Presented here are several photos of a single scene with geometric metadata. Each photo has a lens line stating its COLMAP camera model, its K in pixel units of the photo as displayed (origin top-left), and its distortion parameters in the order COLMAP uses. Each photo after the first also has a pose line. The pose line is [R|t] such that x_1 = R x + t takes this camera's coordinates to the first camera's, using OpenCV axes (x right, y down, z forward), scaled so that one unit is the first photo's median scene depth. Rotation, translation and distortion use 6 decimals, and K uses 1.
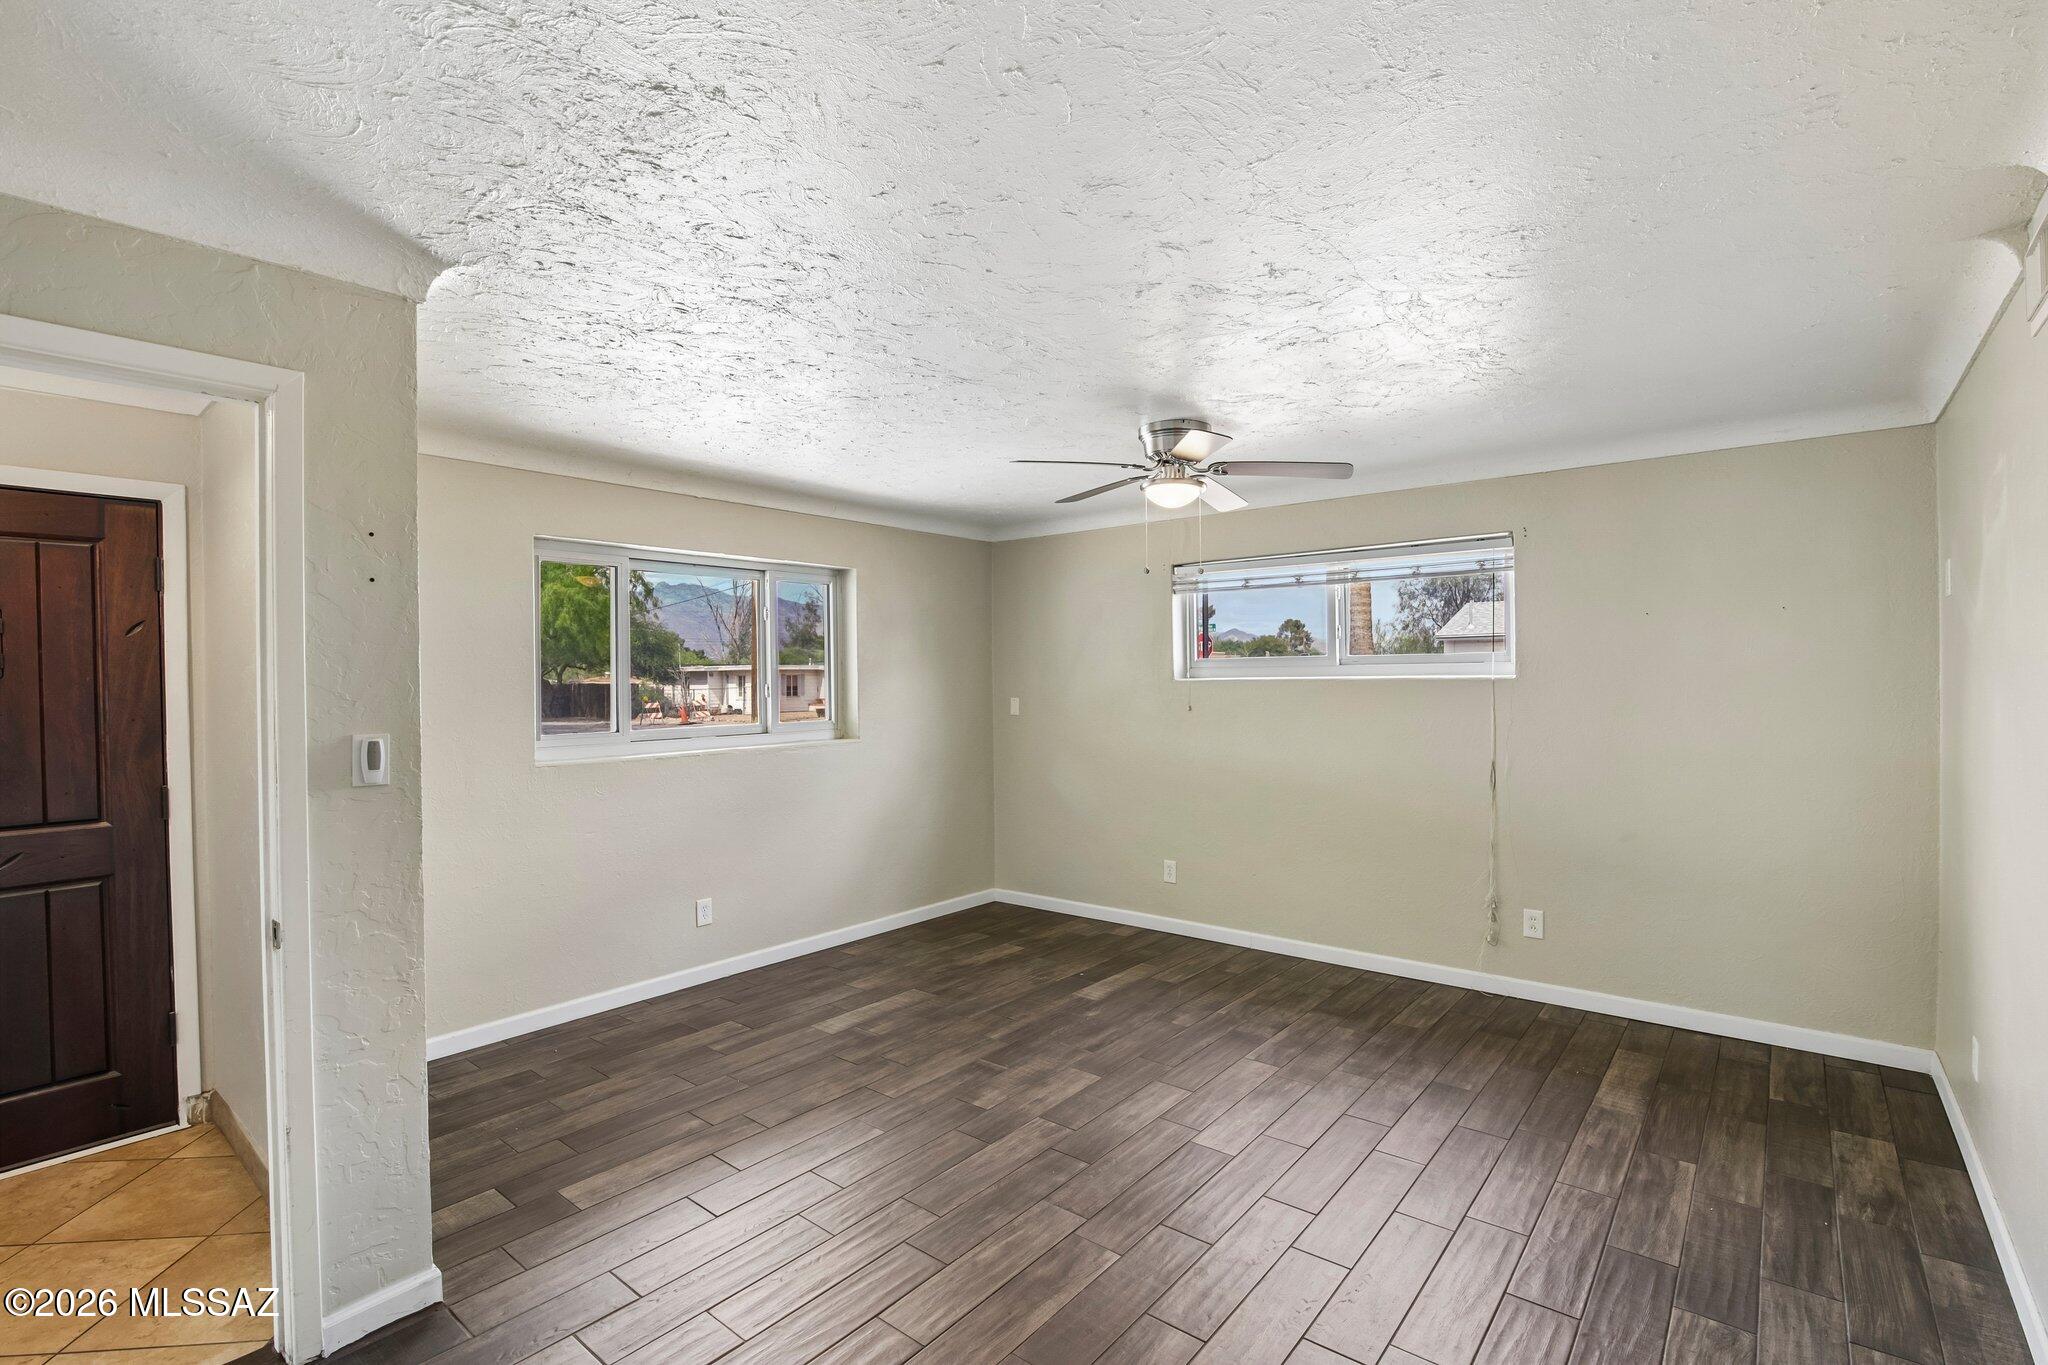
lens RADIAL K [[939.4, 0, 1034.8], [0, 939.4, 693.4], [0, 0, 1]] dist [-0.003182, -0.000612]
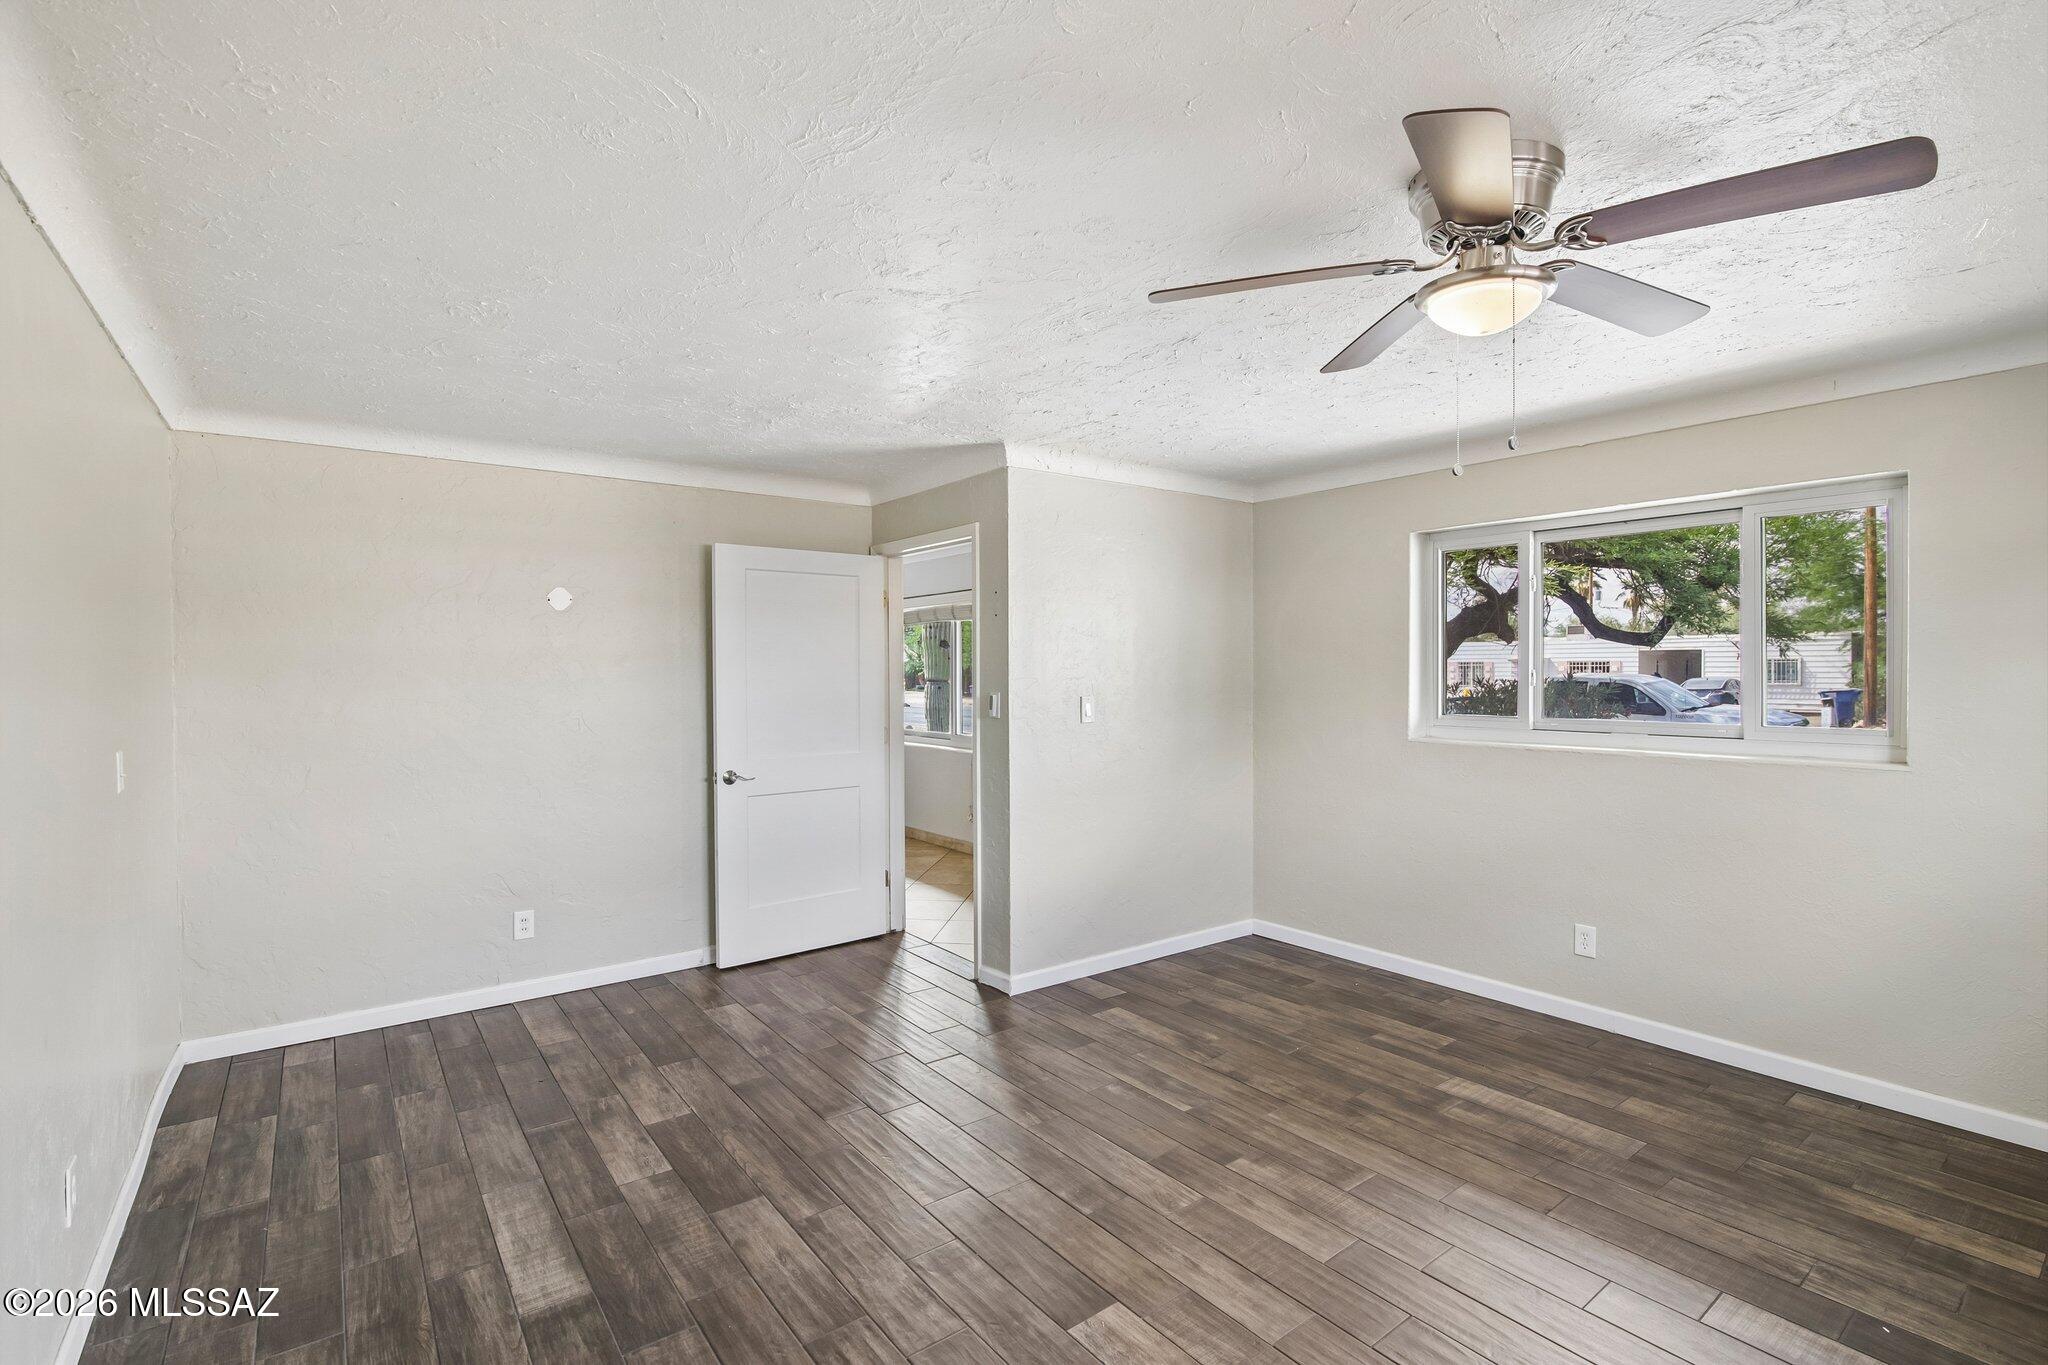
lens RADIAL K [[939.4, 0, 1034.5], [0, 939.4, 670.0], [0, 0, 1]] dist [-0.003182, -0.000612]
pose [[-0.229201, 0.009481, -0.973333, 0.671395], [-0.009642, 0.999881, 0.012010, -0.015432], [0.973331, 0.012138, -0.229082, 0.835497]]
